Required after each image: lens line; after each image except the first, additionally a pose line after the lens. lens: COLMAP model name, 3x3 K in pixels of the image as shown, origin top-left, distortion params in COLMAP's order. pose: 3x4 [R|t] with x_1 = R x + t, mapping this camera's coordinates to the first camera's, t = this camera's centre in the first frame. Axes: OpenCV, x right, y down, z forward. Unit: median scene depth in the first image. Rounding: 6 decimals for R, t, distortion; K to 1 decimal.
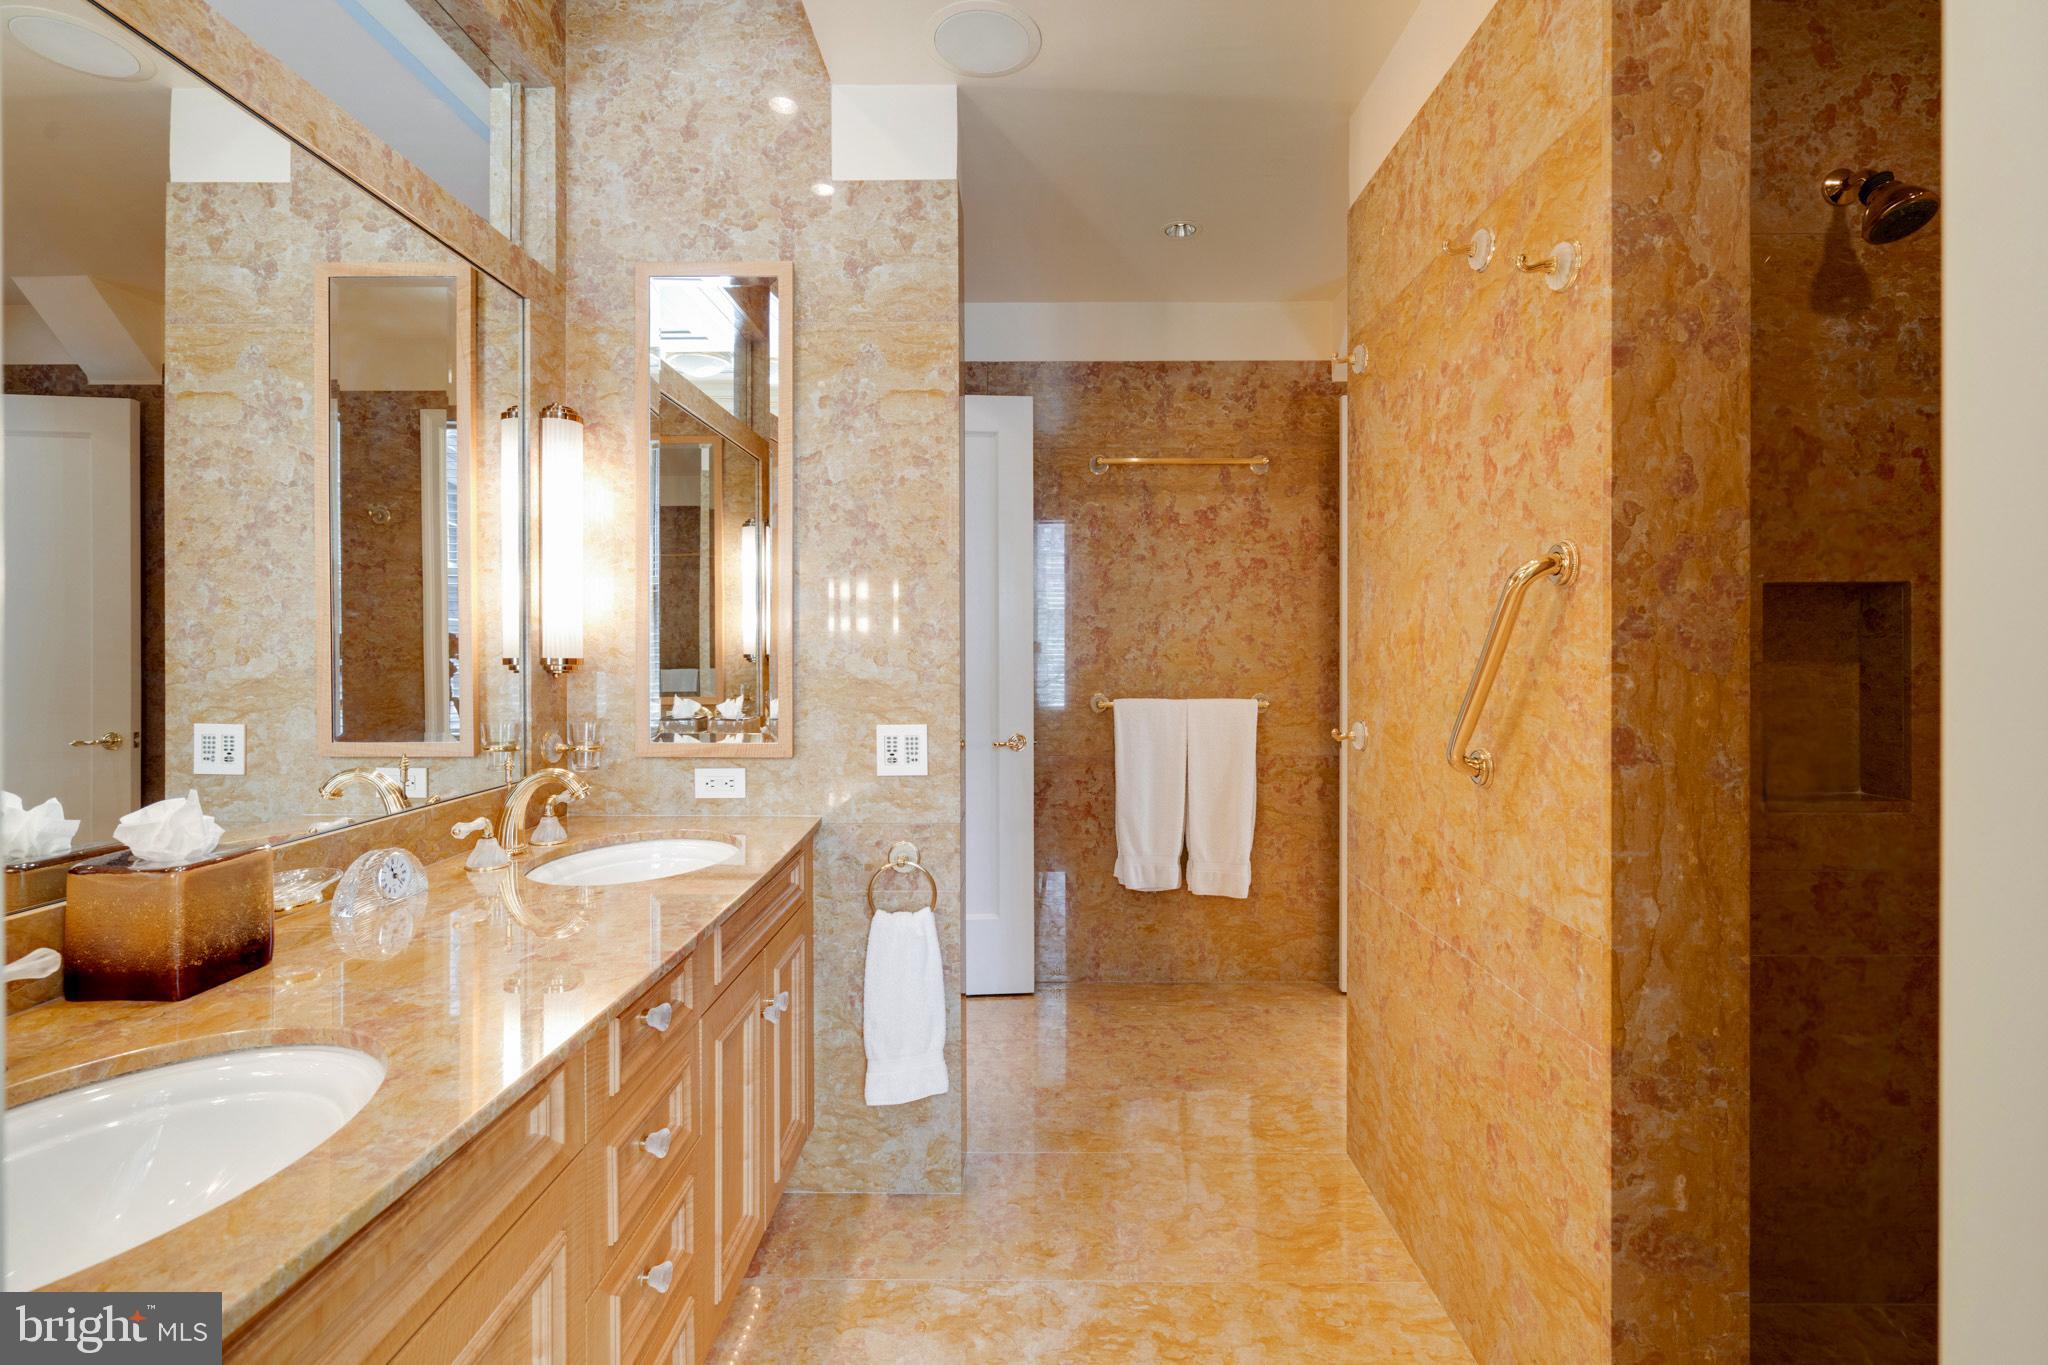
lens RADIAL K [[908.1, 0, 1027.0], [0, 908.1, 648.5], [0, 0, 1]] dist [-0.015881, 0.001301]
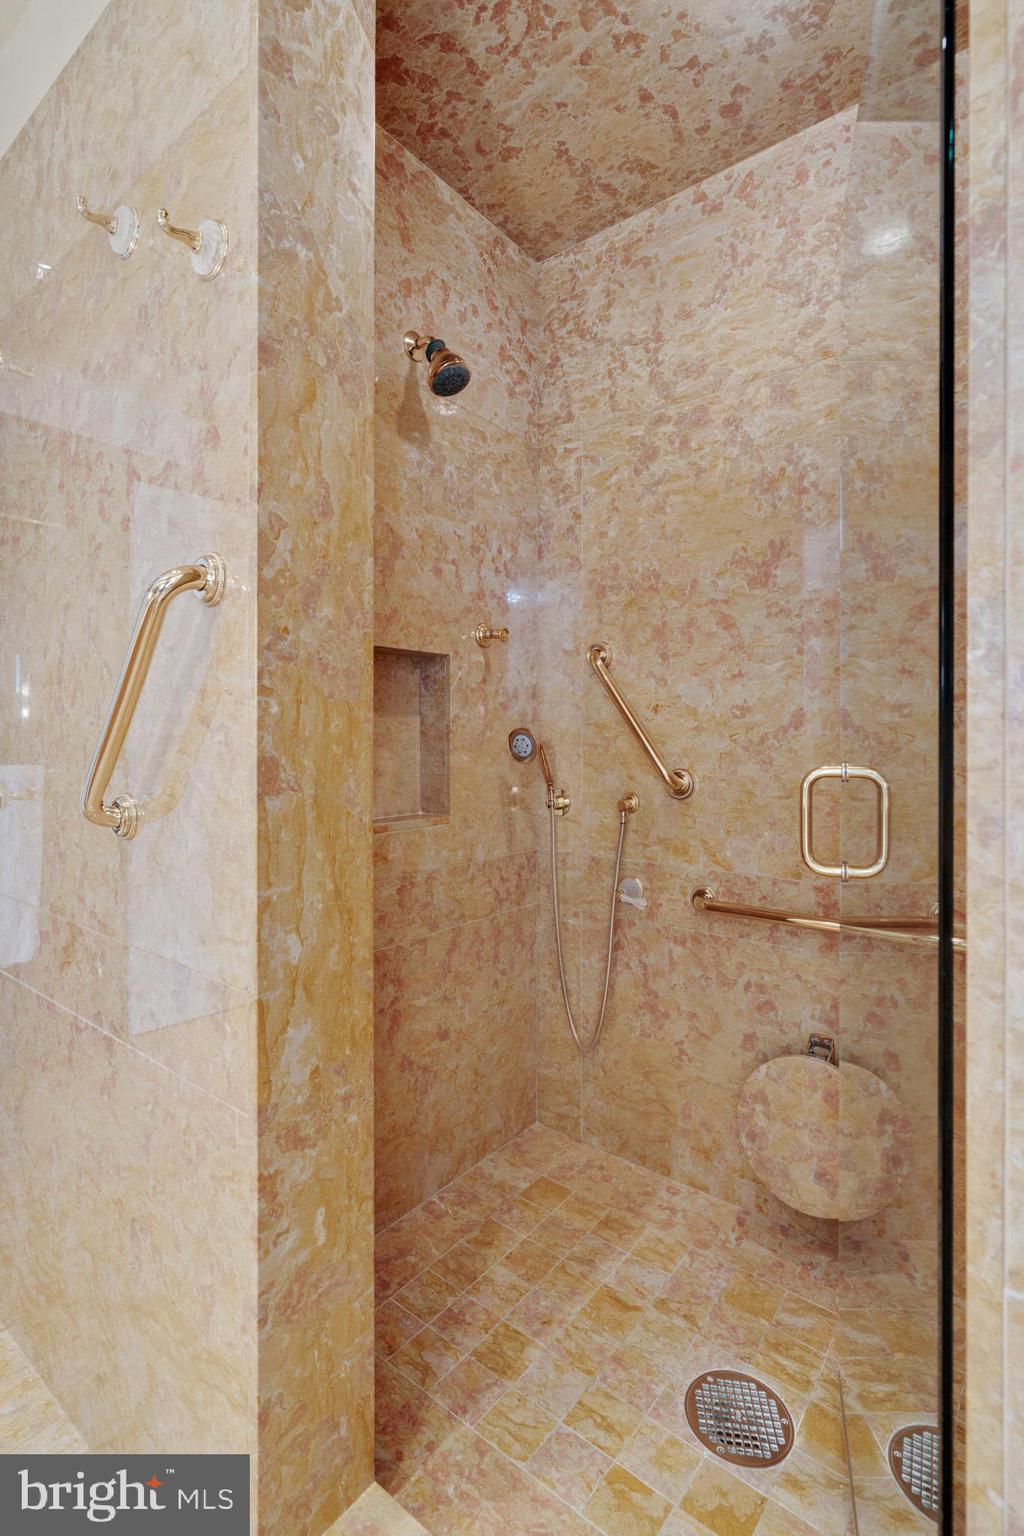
lens RADIAL K [[711.5, 0, 488.0], [0, 711.5, 737.6], [0, 0, 1]] dist [0.010738, 0.001095]
pose [[0.623443, 0.001051, 0.781868, 0.225933], [-0.000613, 0.999999, -0.000855, 0.068729], [-0.781868, 0.000054, 0.623444, 0.361761]]
